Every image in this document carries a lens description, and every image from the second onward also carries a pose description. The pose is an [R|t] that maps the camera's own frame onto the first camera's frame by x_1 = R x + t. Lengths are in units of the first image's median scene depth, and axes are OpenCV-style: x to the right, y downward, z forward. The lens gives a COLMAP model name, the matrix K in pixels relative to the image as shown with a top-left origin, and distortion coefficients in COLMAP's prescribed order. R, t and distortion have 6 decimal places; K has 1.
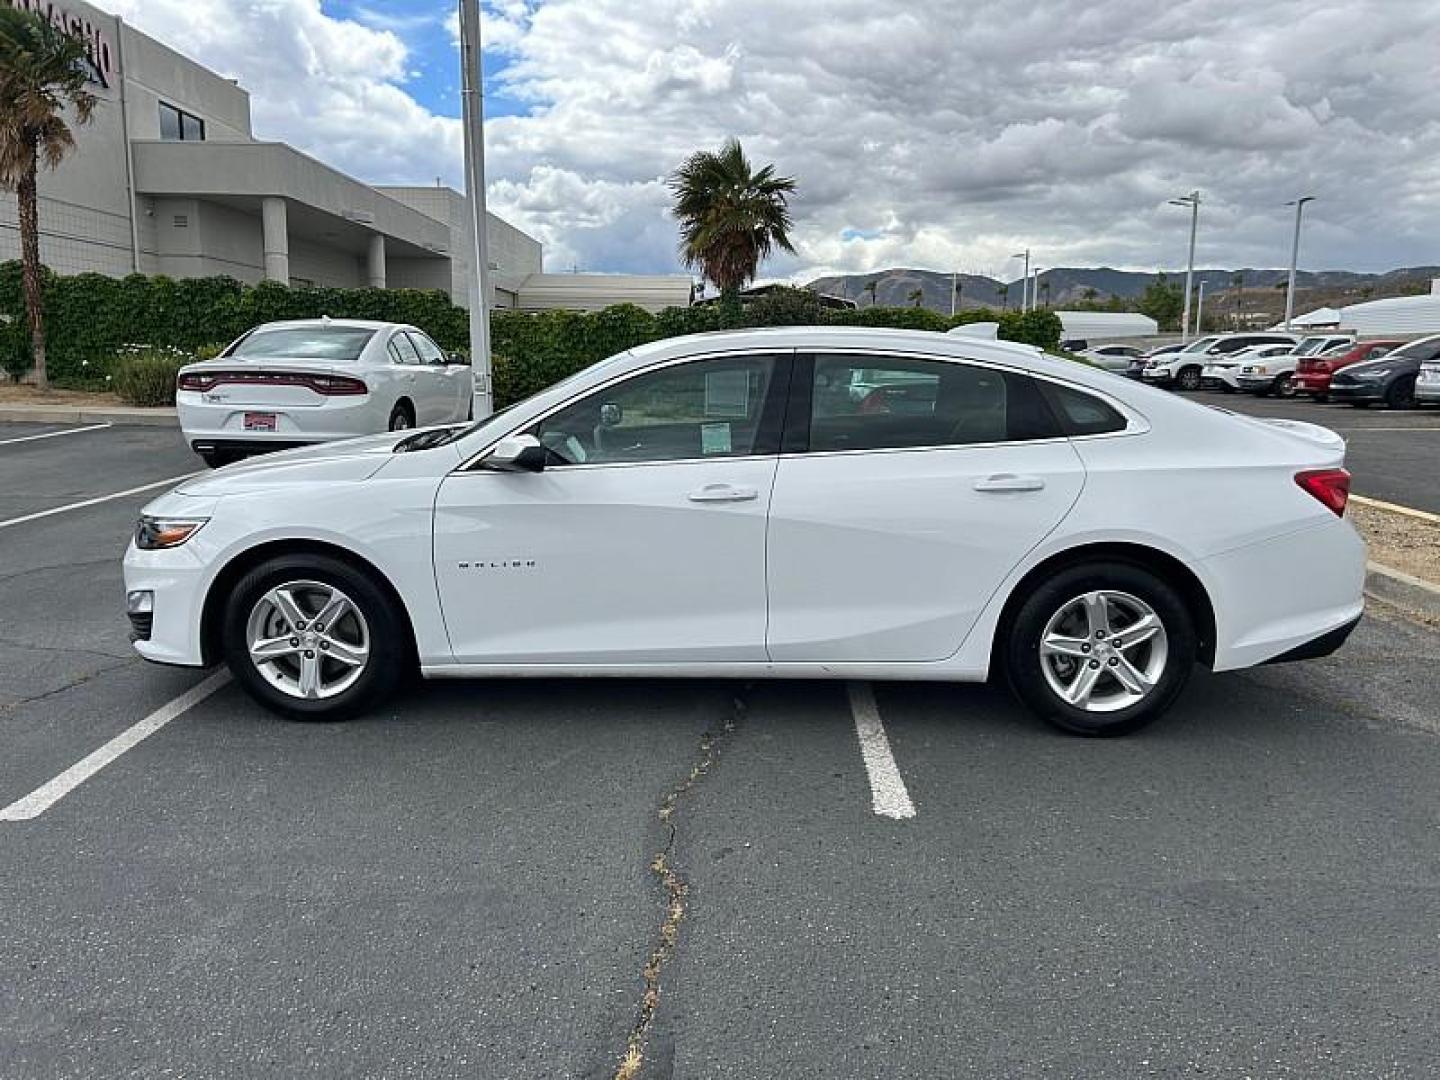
lens RADIAL K [[1080.7, 0, 721.0], [0, 1080.7, 548.3], [0, 0, 1]] dist [0.031584, -0.022802]
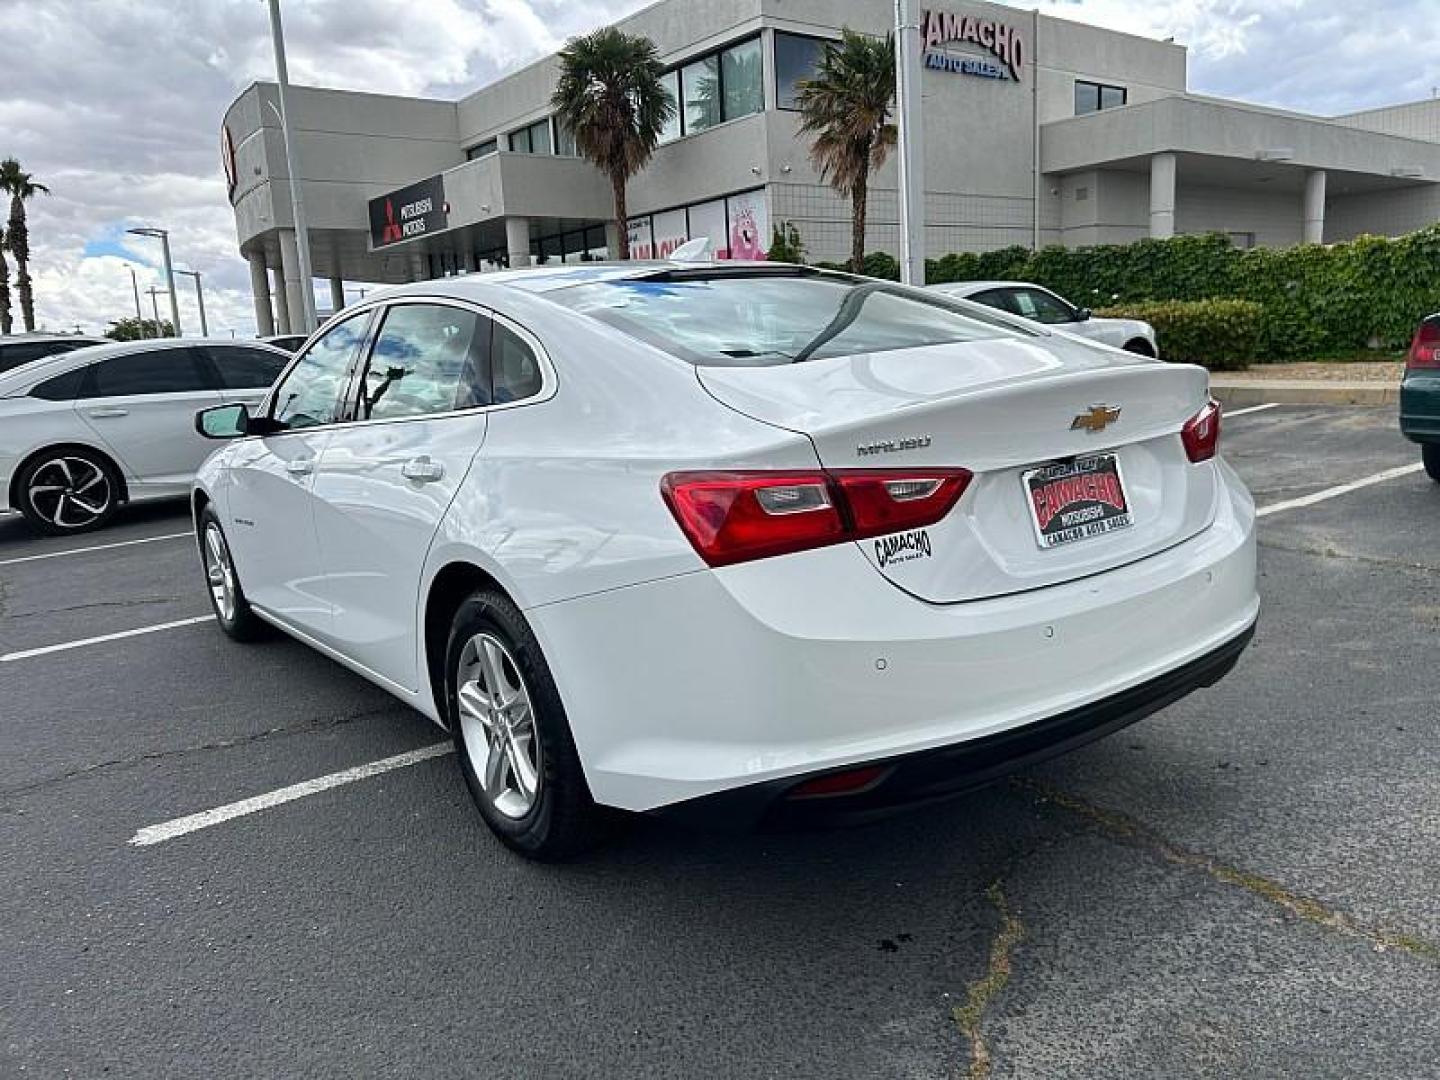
lens RADIAL K [[1080.7, 0, 730.1], [0, 1080.7, 540.3], [0, 0, 1]] dist [0.031584, -0.022802]
pose [[0.626152, 0.093516, -0.774073, 0.198587], [-0.073578, 0.995438, 0.060741, -0.014640], [0.776222, 0.018922, 0.630176, 0.144199]]
